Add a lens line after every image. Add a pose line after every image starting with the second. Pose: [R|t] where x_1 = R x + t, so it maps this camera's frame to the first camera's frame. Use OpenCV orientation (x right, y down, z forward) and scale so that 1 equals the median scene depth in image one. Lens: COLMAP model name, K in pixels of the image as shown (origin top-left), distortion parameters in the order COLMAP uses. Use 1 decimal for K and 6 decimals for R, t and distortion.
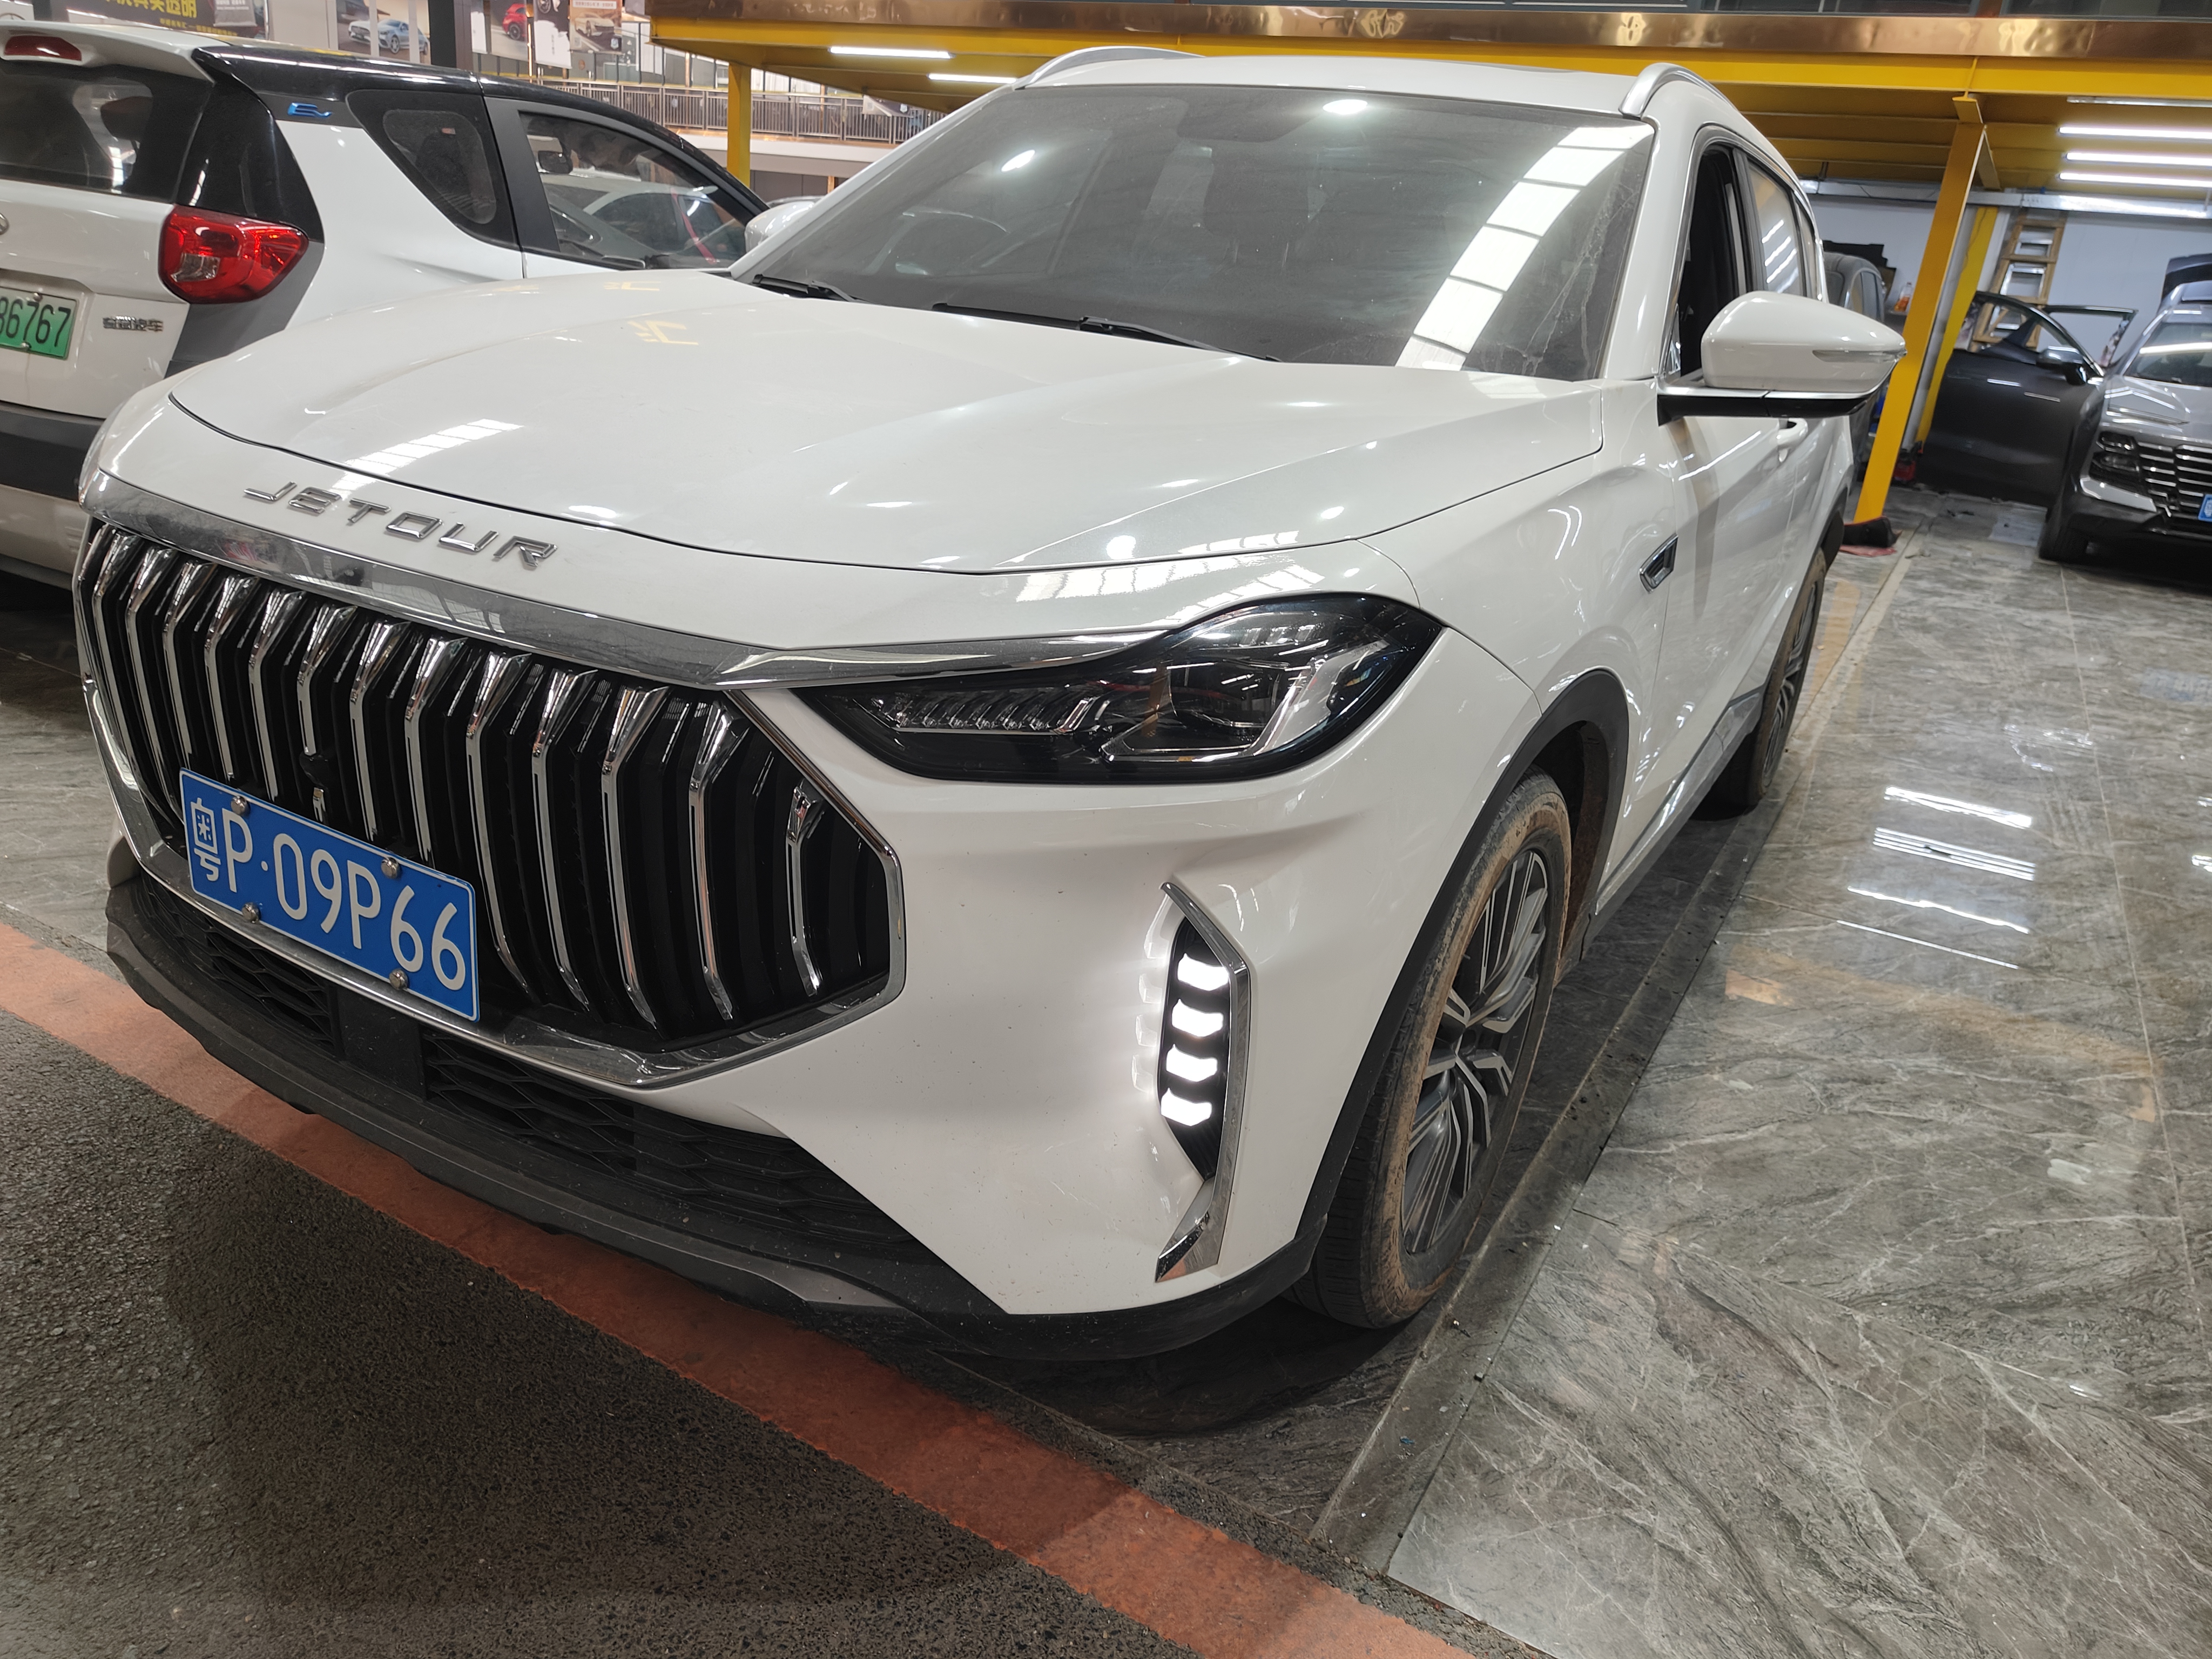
lens RADIAL K [[1515.5, 0, 1116.3], [0, 1515.5, 829.3], [0, 0, 1]] dist [0.009485, -0.004001]
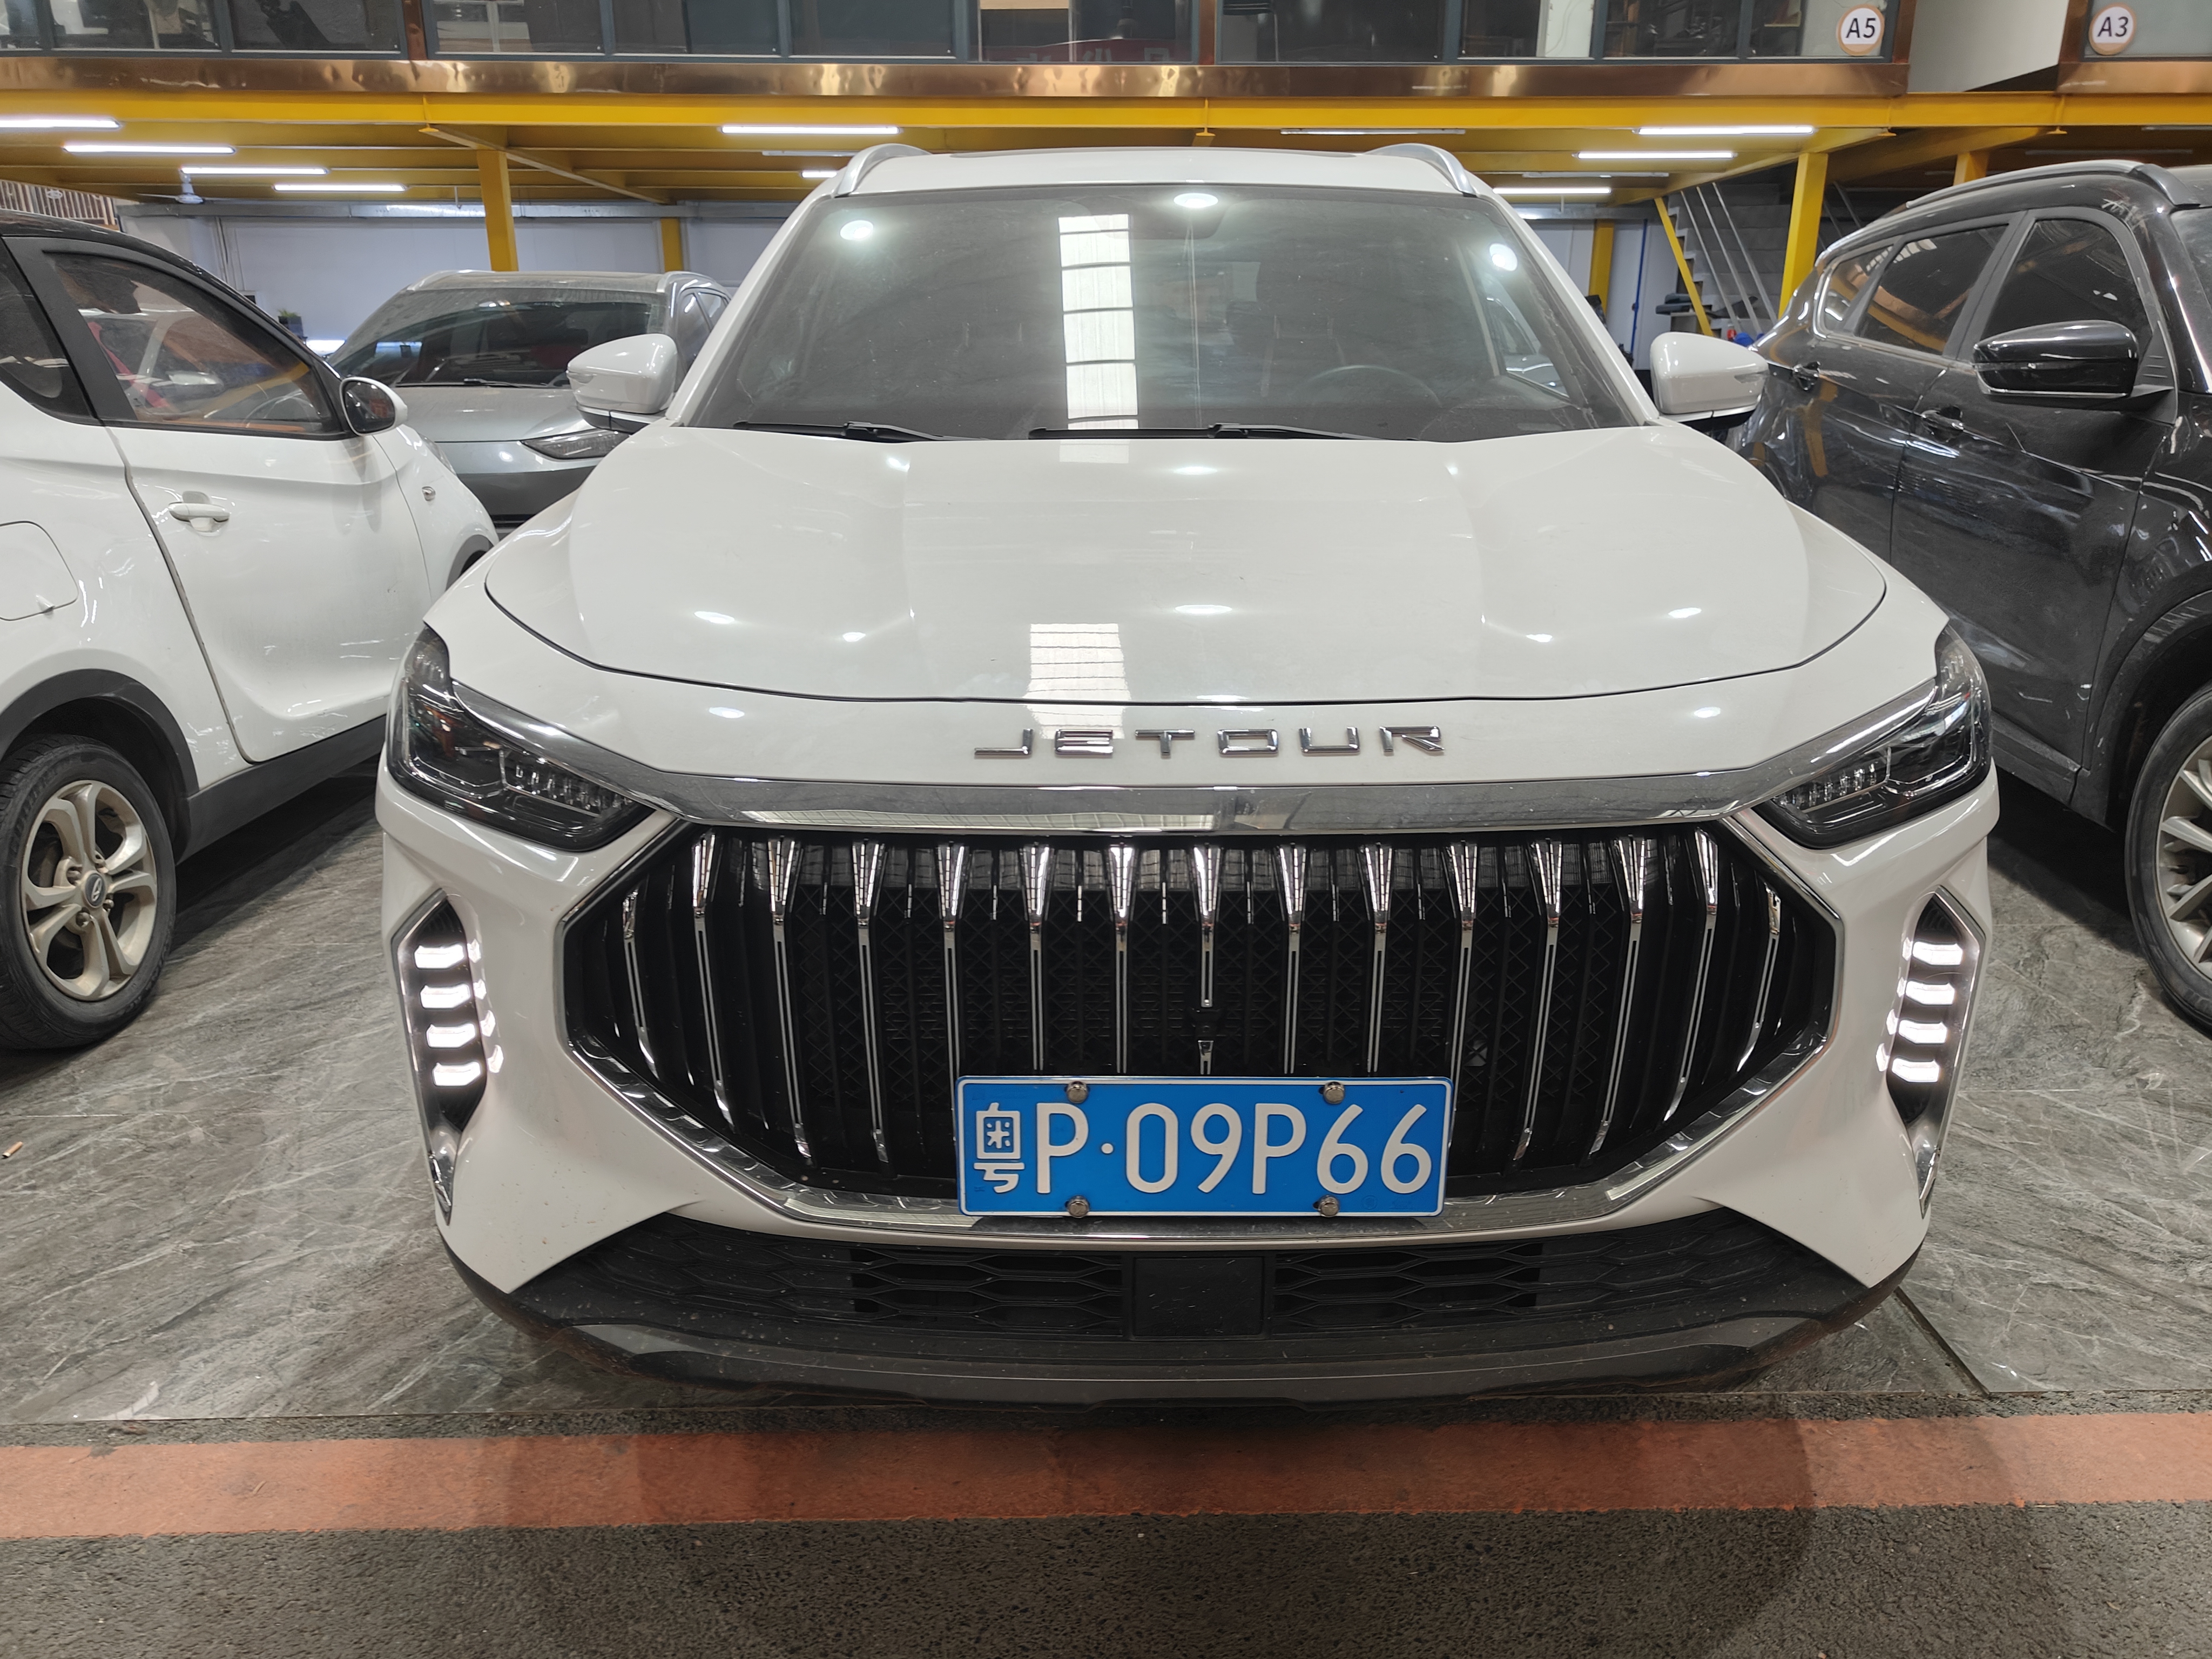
lens RADIAL K [[1515.5, 0, 1116.3], [0, 1515.5, 829.3], [0, 0, 1]] dist [0.009485, -0.004001]
pose [[0.858360, -0.247400, 0.449457, -0.919568], [0.255102, 0.965890, 0.044481, -0.198743], [-0.445131, 0.076477, 0.892194, 0.181989]]
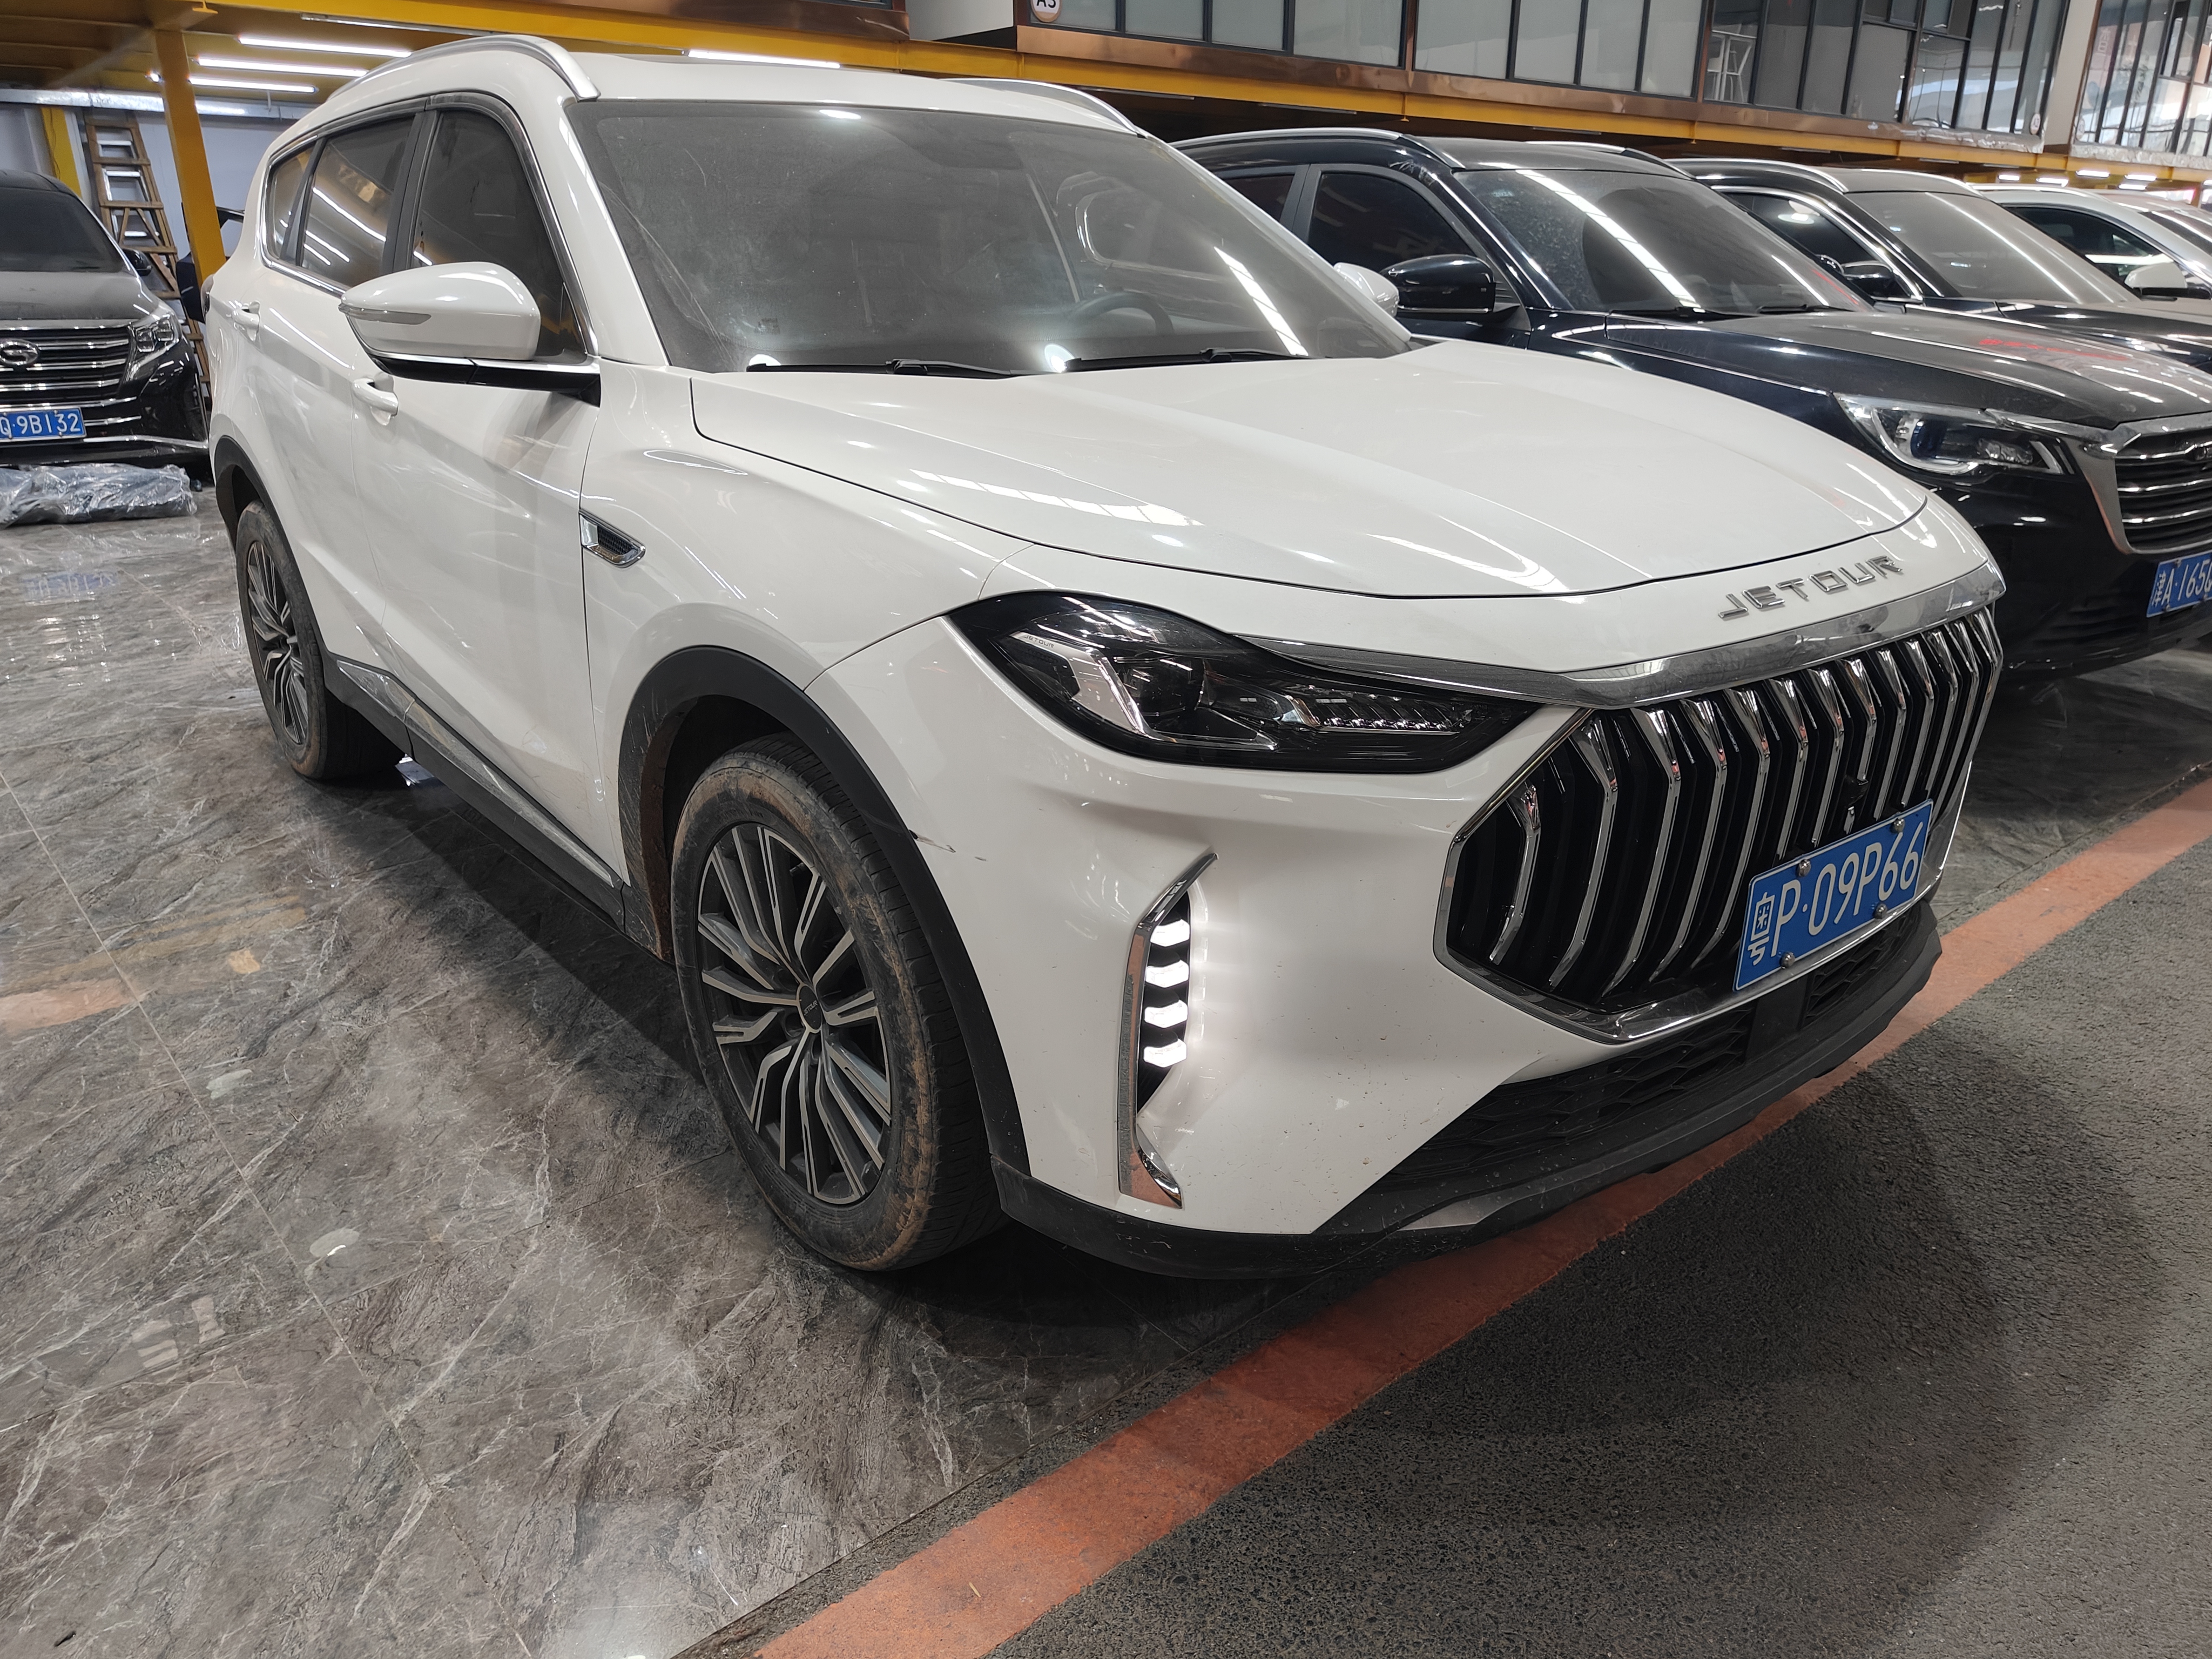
lens RADIAL K [[1515.5, 0, 1116.3], [0, 1515.5, 829.3], [0, 0, 1]] dist [0.009485, -0.004001]
pose [[0.370960, -0.415347, 0.830587, -1.709068], [0.362840, 0.888134, 0.282072, -0.552871], [-0.854831, 0.196733, 0.480167, 0.882972]]
